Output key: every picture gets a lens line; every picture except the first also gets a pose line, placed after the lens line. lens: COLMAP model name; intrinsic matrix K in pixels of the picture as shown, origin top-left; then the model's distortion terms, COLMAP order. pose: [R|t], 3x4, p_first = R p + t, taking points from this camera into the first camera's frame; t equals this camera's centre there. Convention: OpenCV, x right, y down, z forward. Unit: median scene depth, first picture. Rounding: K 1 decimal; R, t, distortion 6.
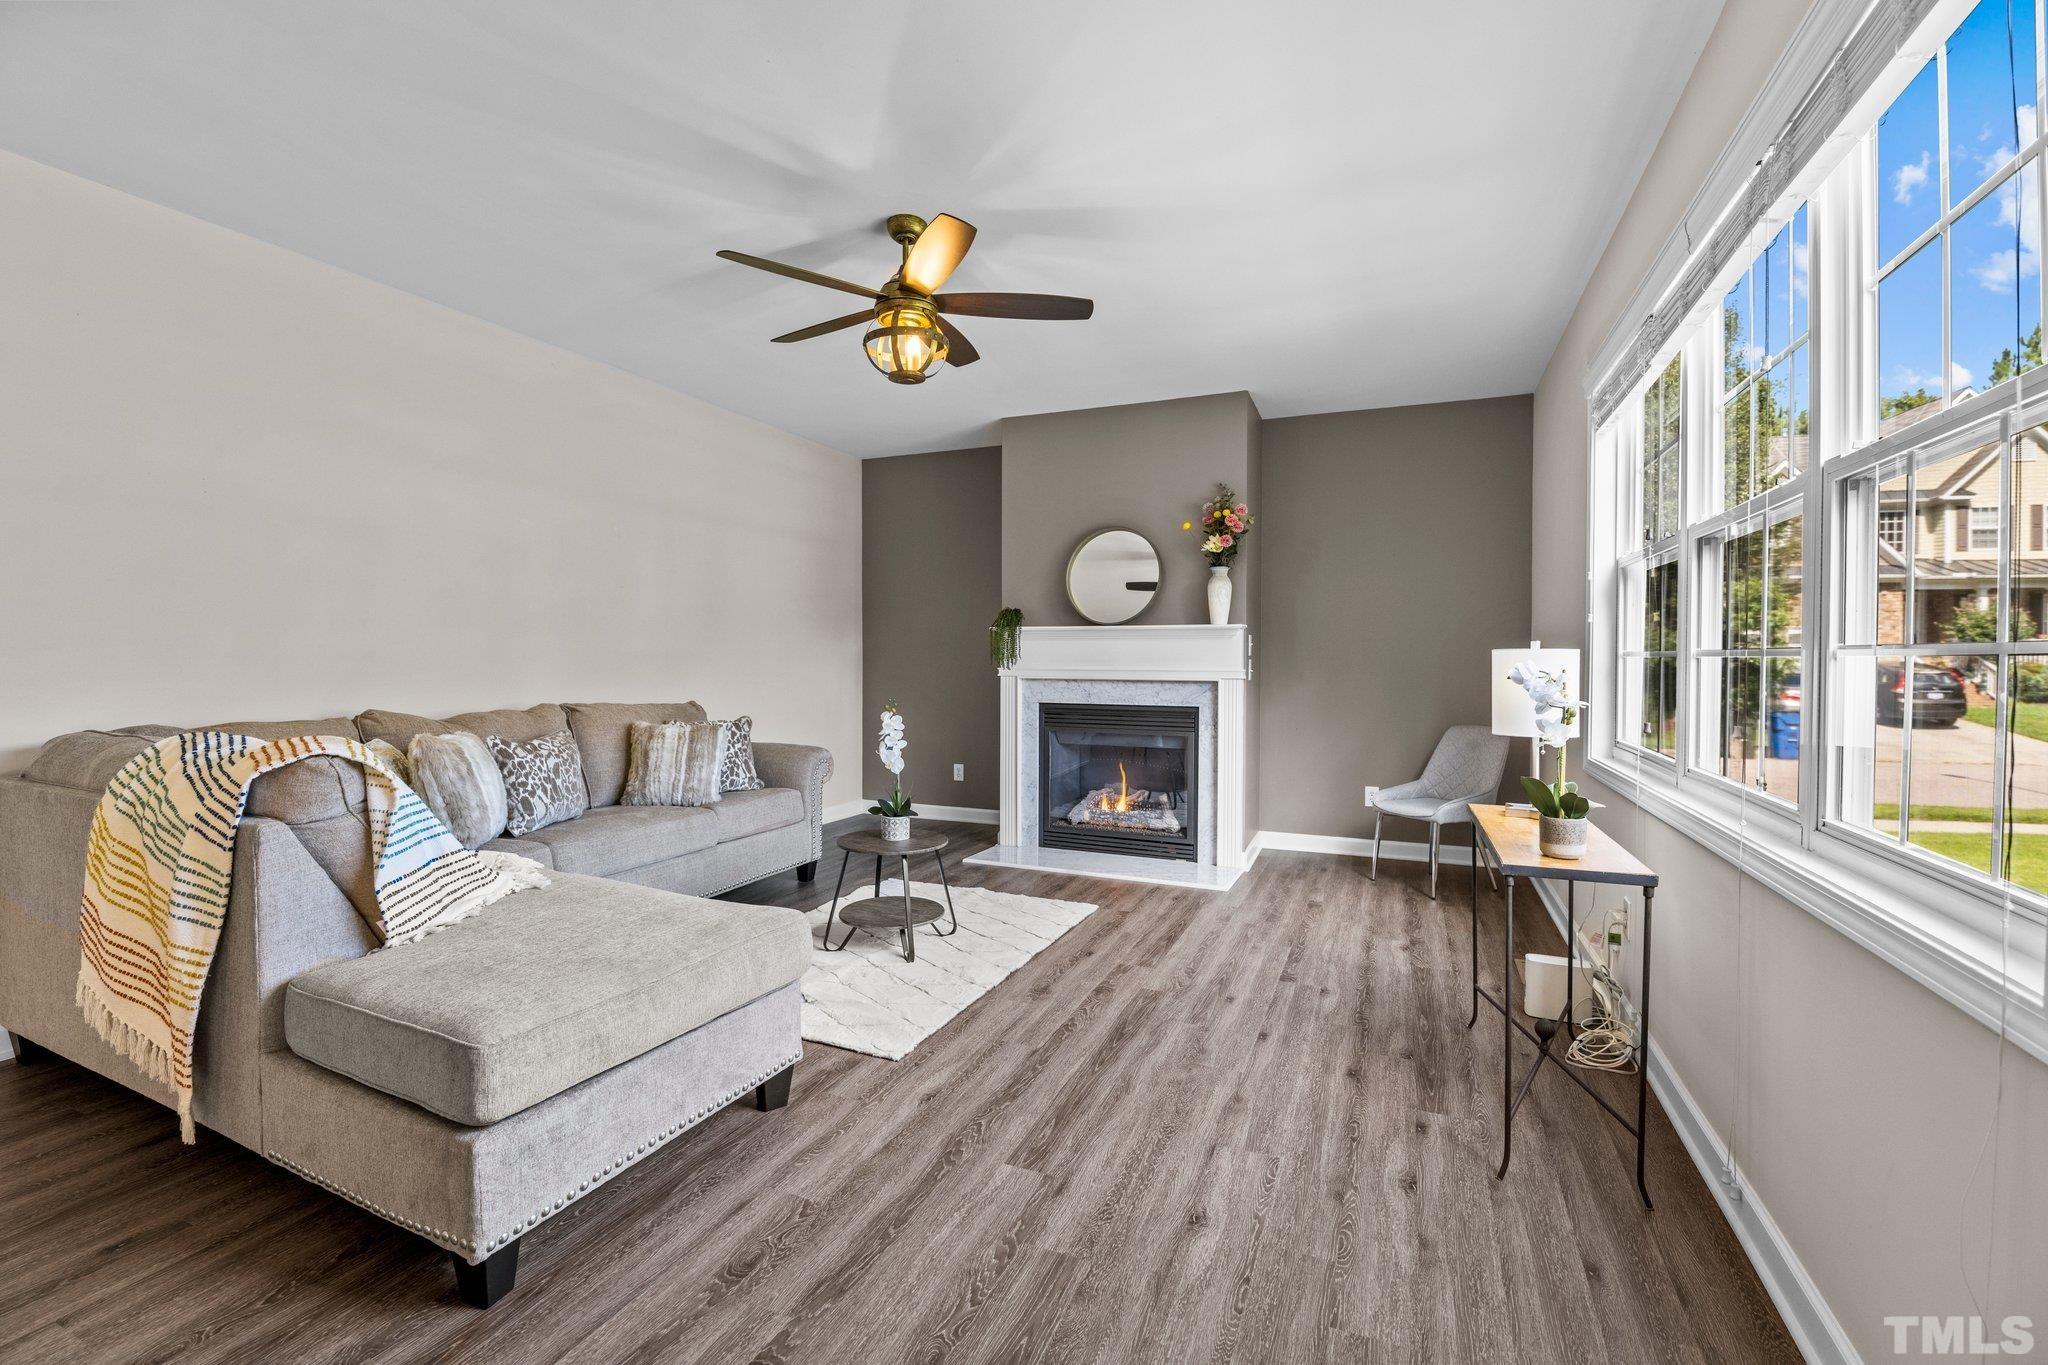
lens RADIAL K [[873.0, 0, 1024.0], [0, 873.0, 682.5], [0, 0, 1]] dist [-0.000533, -0.012742]
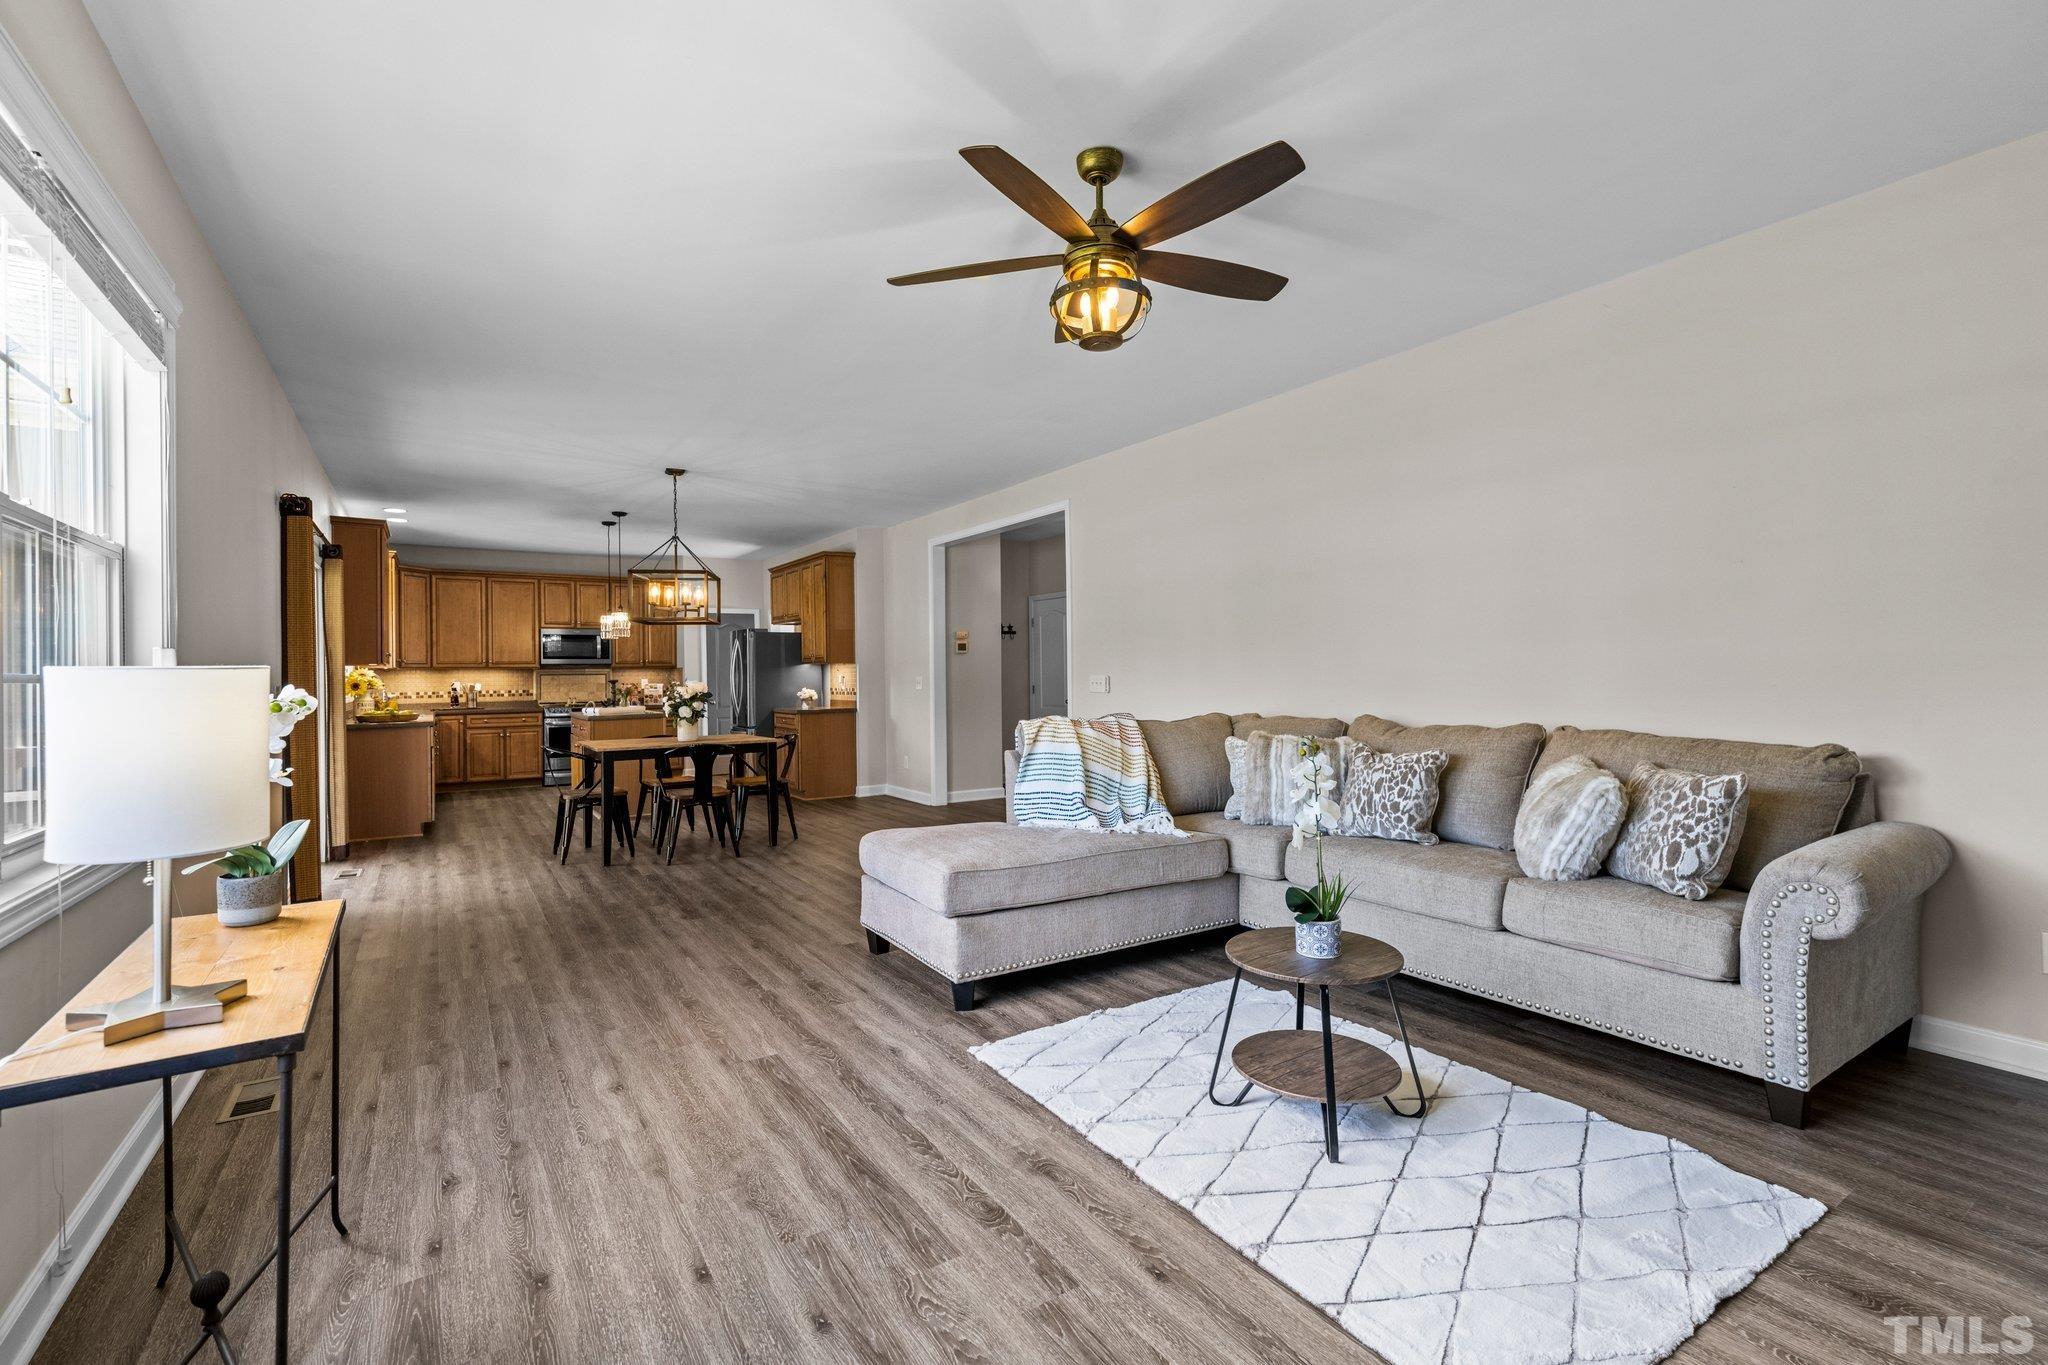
lens RADIAL K [[890.6, 0, 1019.9], [0, 890.6, 670.8], [0, 0, 1]] dist [-0.001276, -0.000115]
pose [[-0.550900, -0.000763, -0.834571, 0.534345], [-0.014473, 0.999858, 0.008639, -0.032689], [0.834445, 0.016838, -0.550833, 1.198961]]
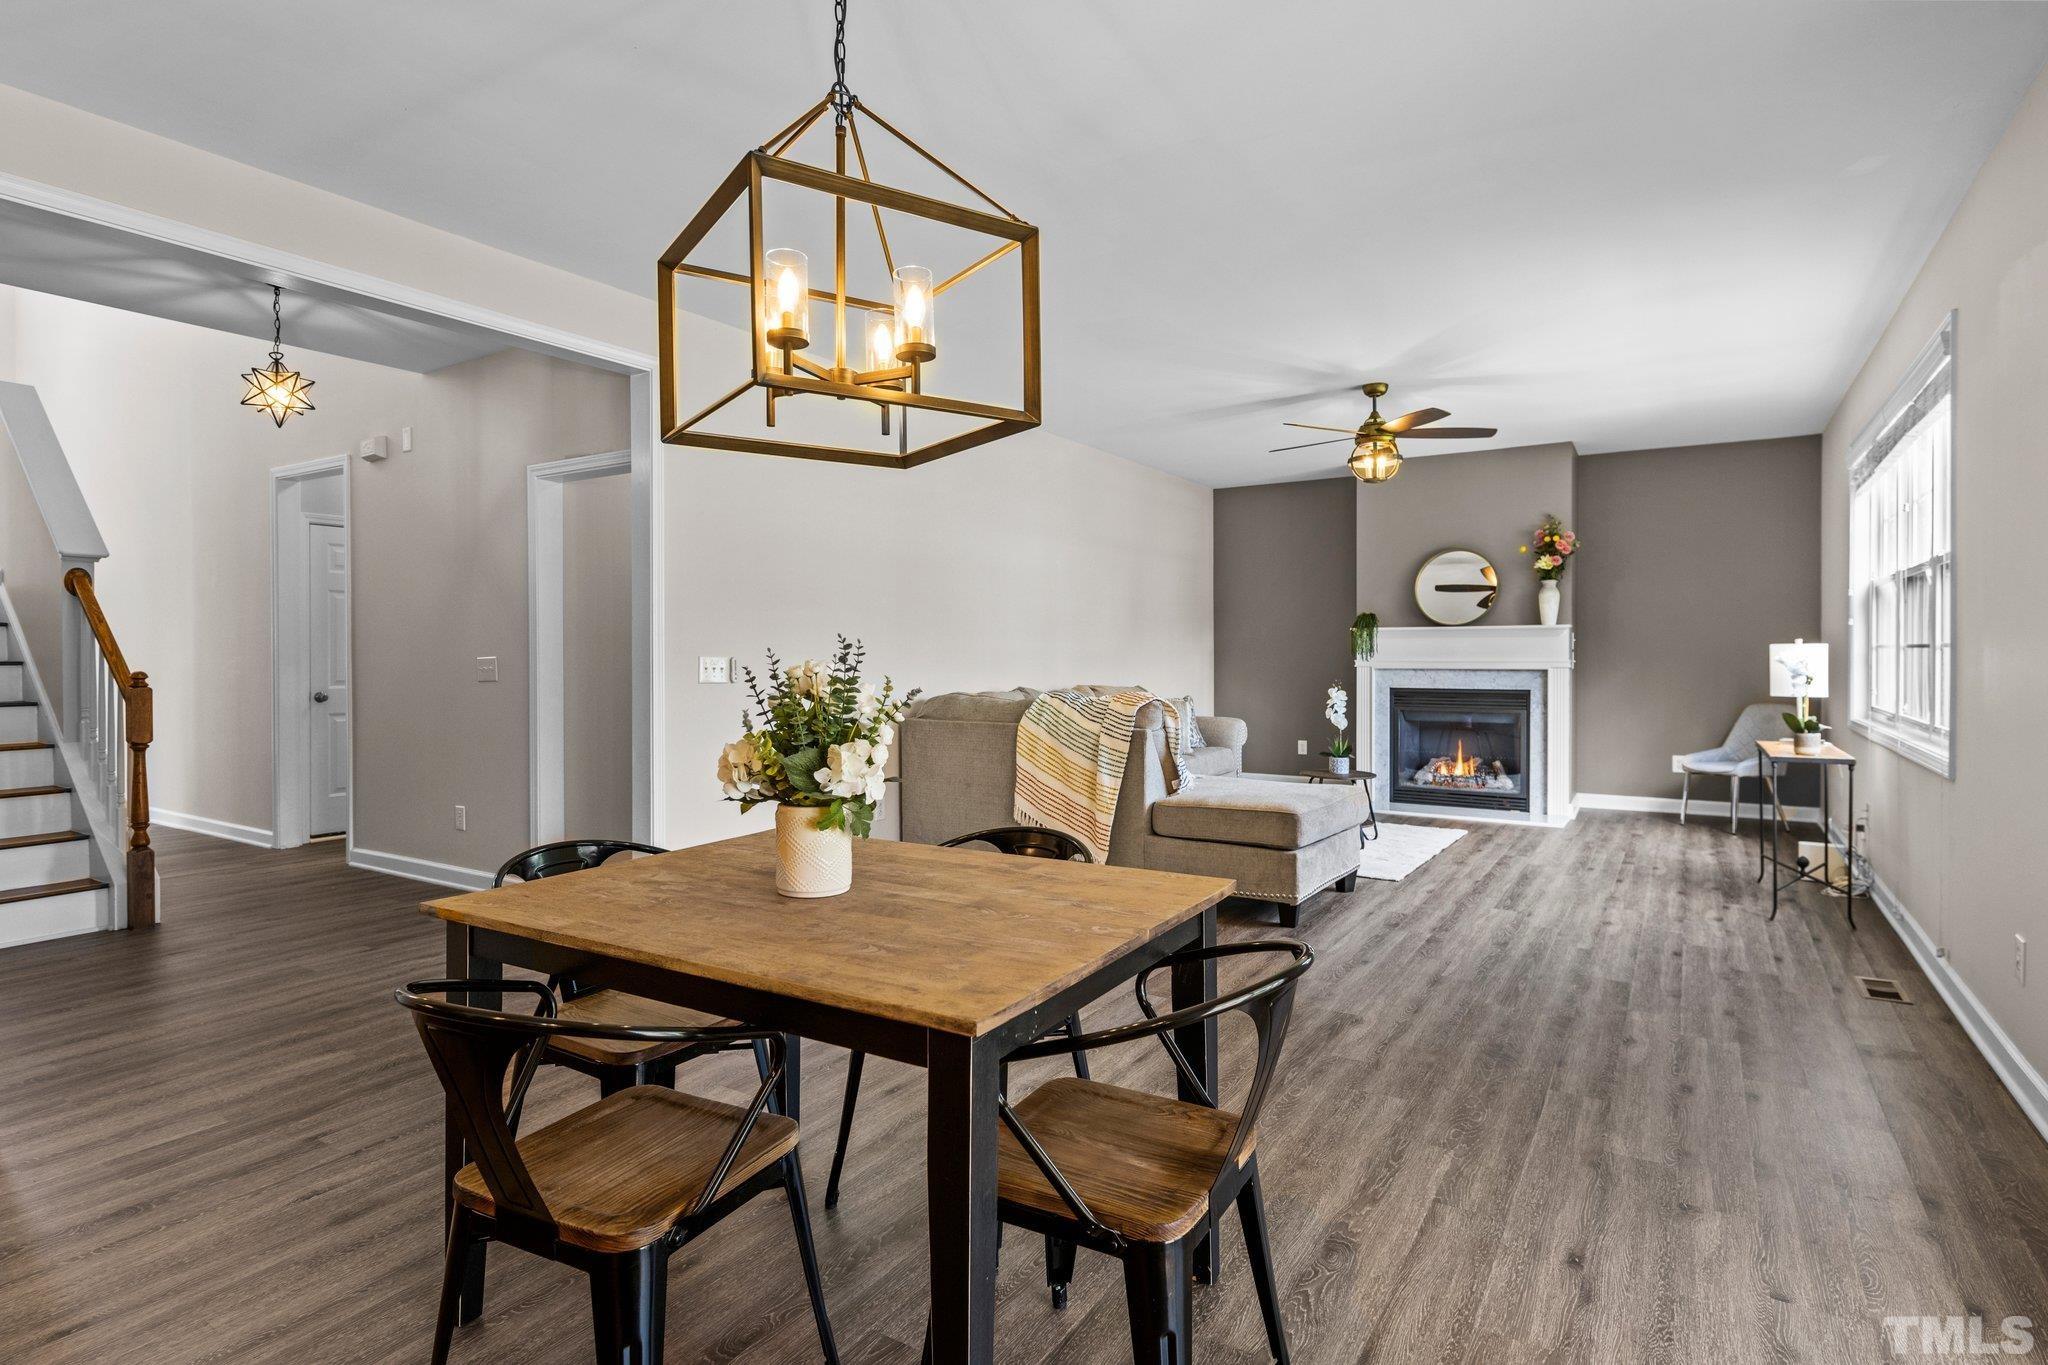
lens RADIAL K [[1034.7, 0, 1025.2], [0, 1034.7, 675.7], [0, 0, 1]] dist [-0.000925, -0.000395]
pose [[0.986413, -0.002795, -0.164260, -0.393408], [0.001657, 0.999974, -0.007066, 0.023547], [0.164275, 0.006697, 0.986392, -0.857396]]
